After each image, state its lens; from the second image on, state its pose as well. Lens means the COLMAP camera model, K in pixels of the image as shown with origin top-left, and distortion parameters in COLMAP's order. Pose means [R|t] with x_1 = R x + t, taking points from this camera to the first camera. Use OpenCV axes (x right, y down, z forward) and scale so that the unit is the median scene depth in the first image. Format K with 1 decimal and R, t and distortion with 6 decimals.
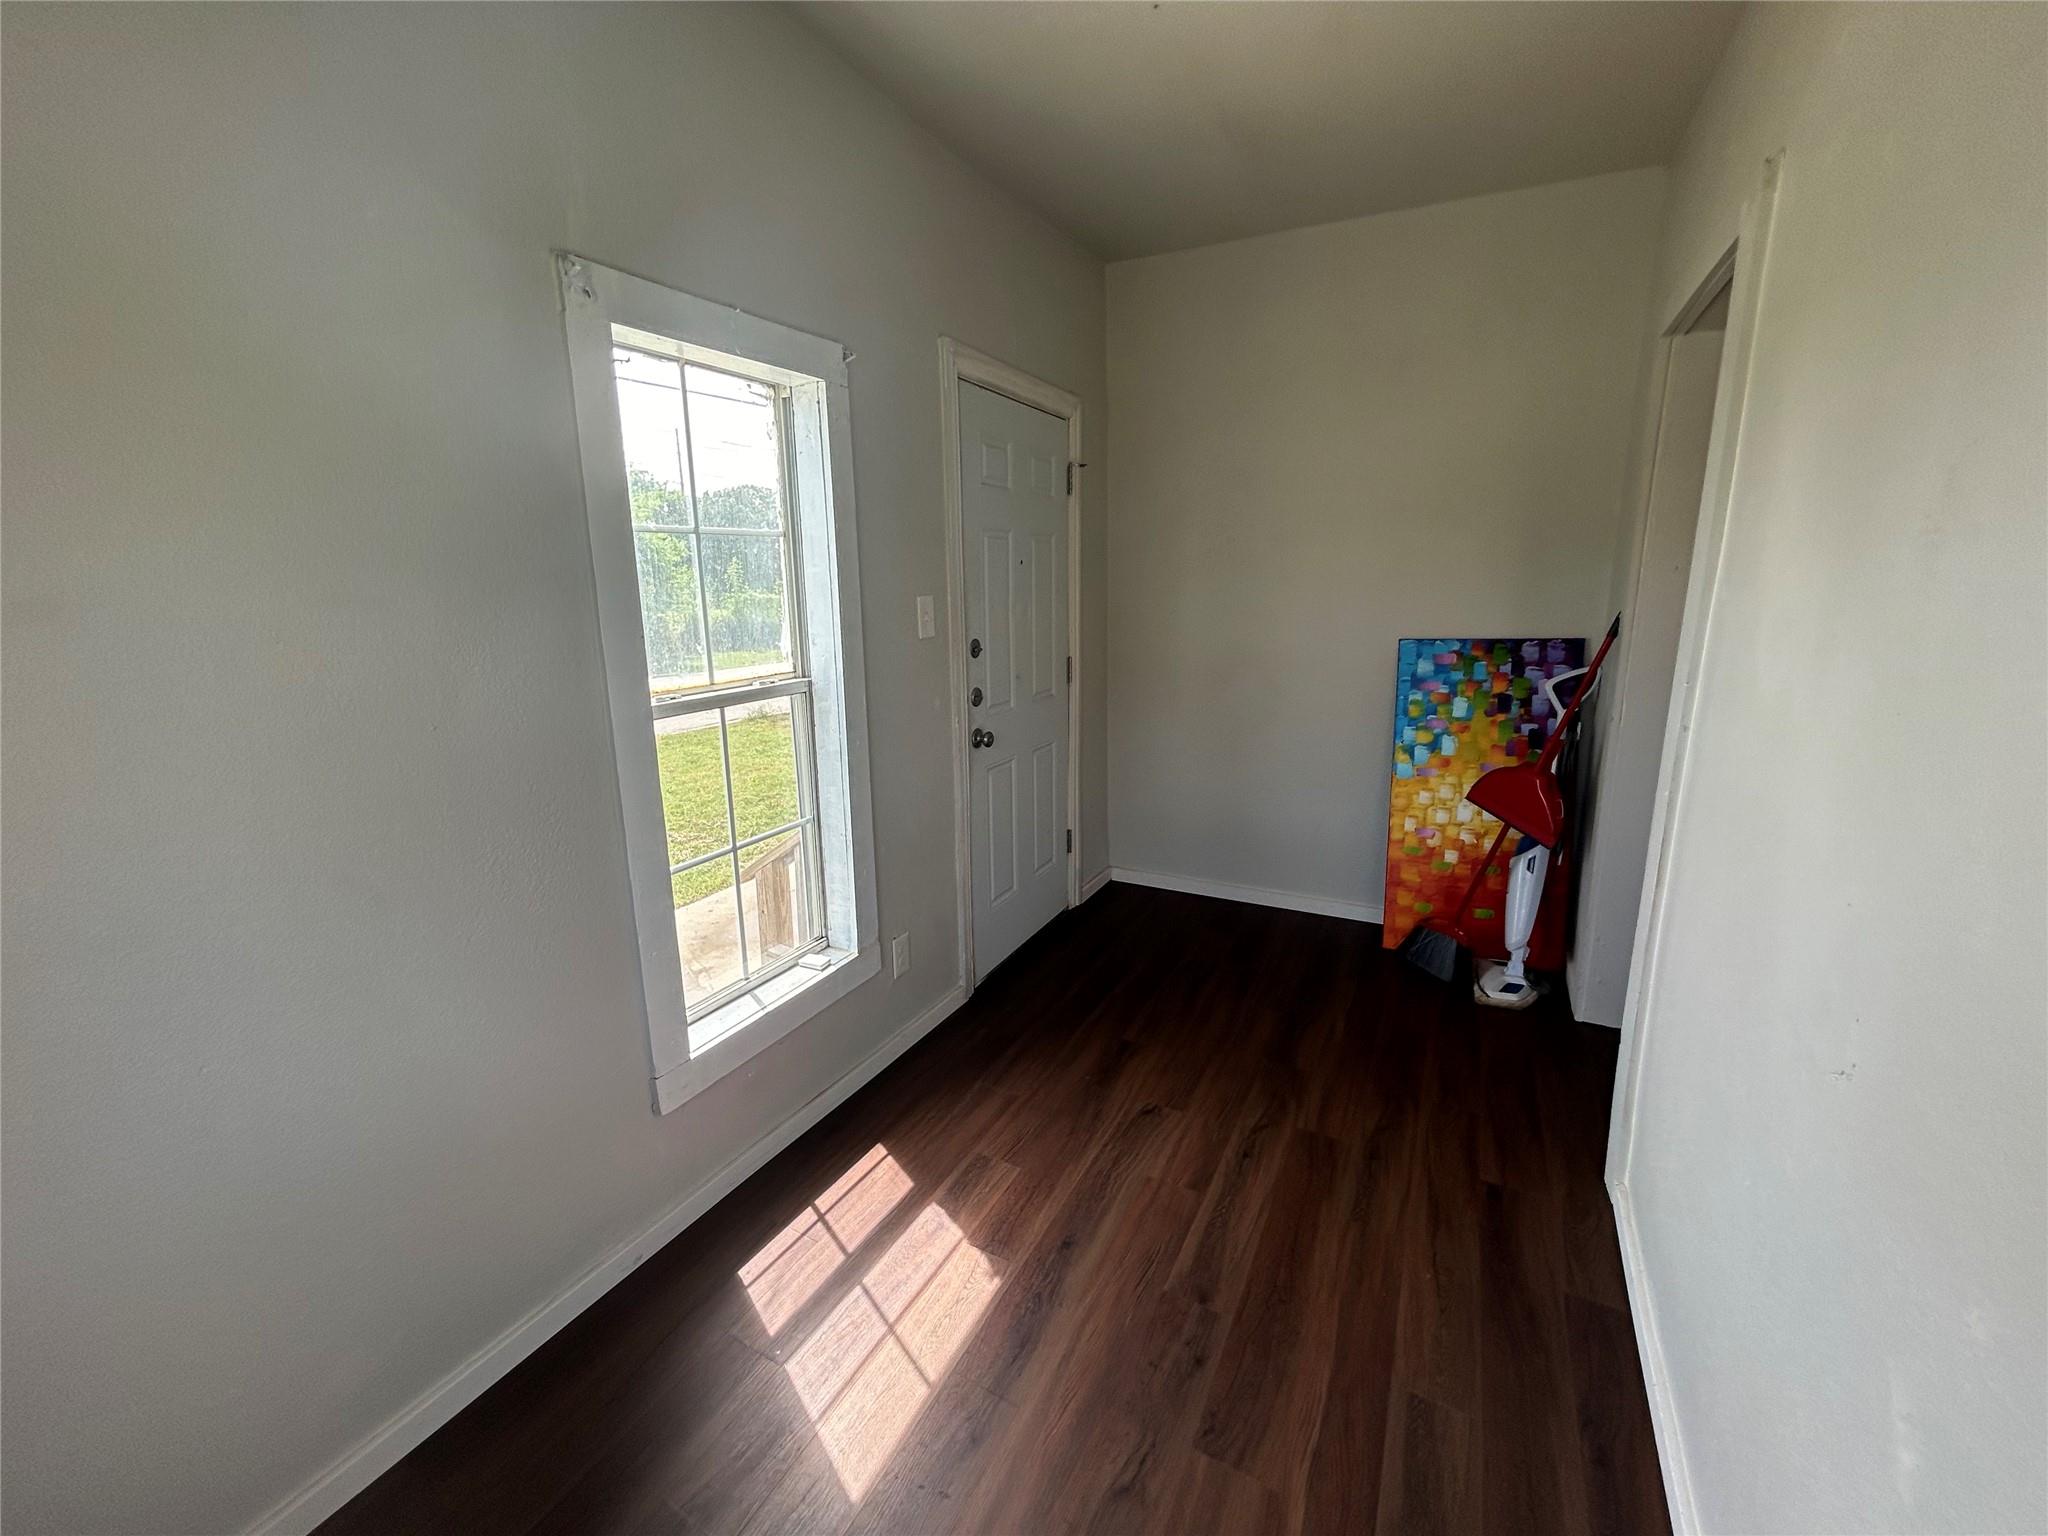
lens RADIAL K [[822.2, 0, 1027.1], [0, 822.2, 766.3], [0, 0, 1]] dist [-0.001438, 0.000368]
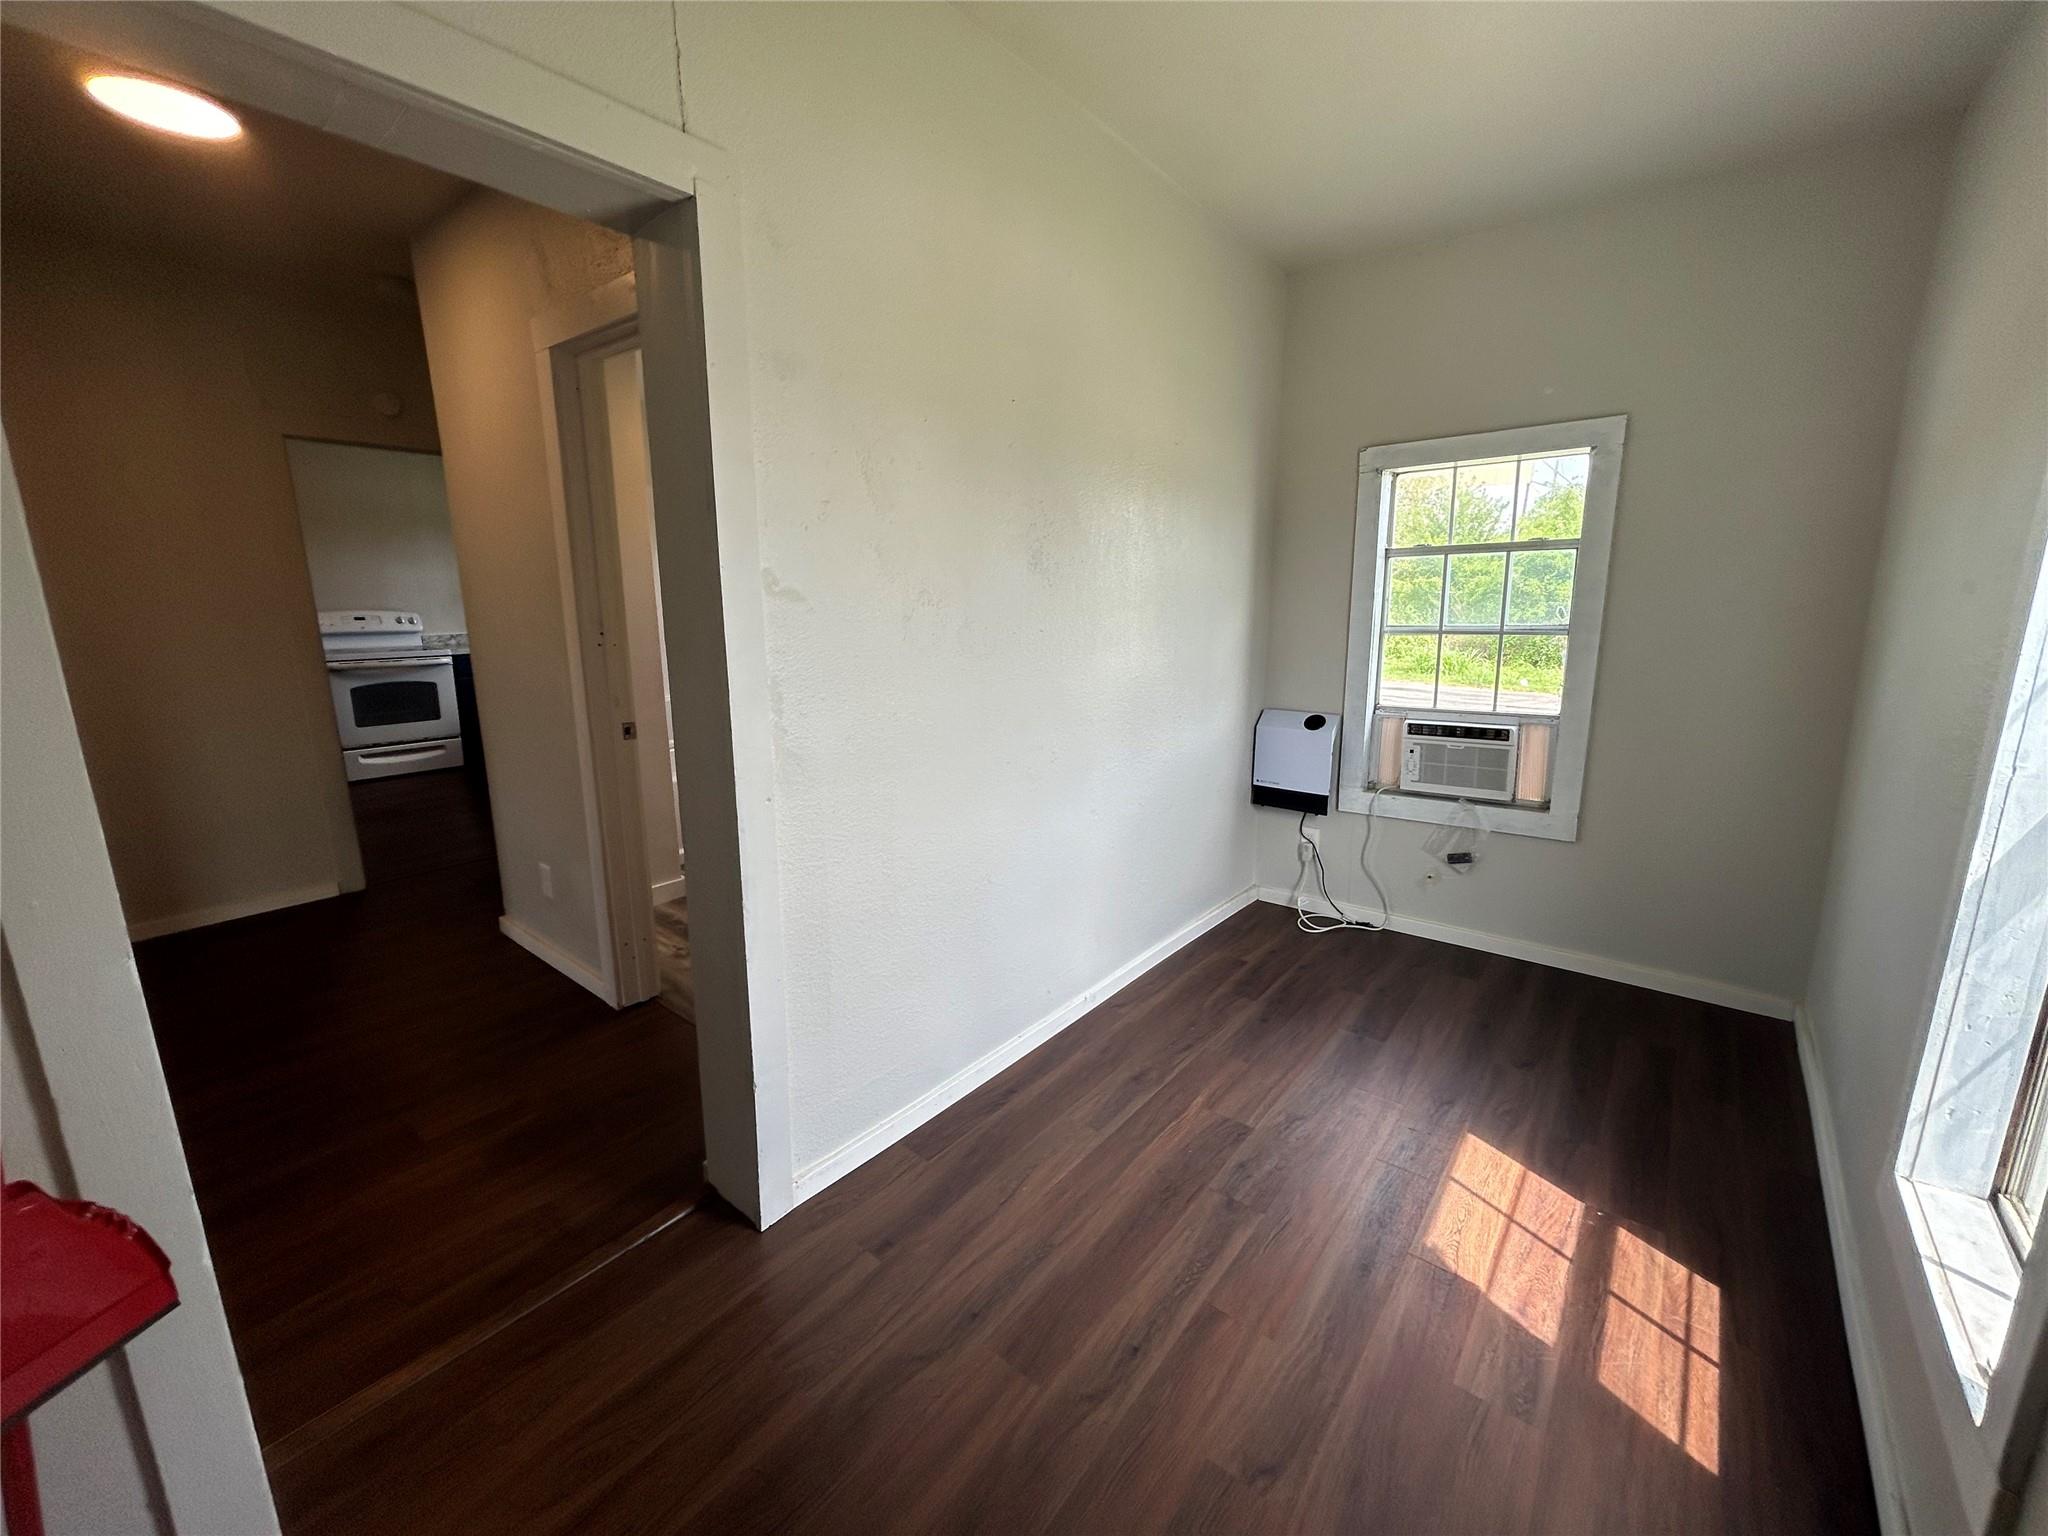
lens RADIAL K [[830.0, 0, 1026.9], [0, 830.0, 760.2], [0, 0, 1]] dist [0.000075, -0.000196]
pose [[-0.983179, -0.026696, 0.180685, 0.267388], [0.051586, 0.908397, 0.414914, -0.365022], [-0.175210, 0.417255, -0.891740, 1.628661]]
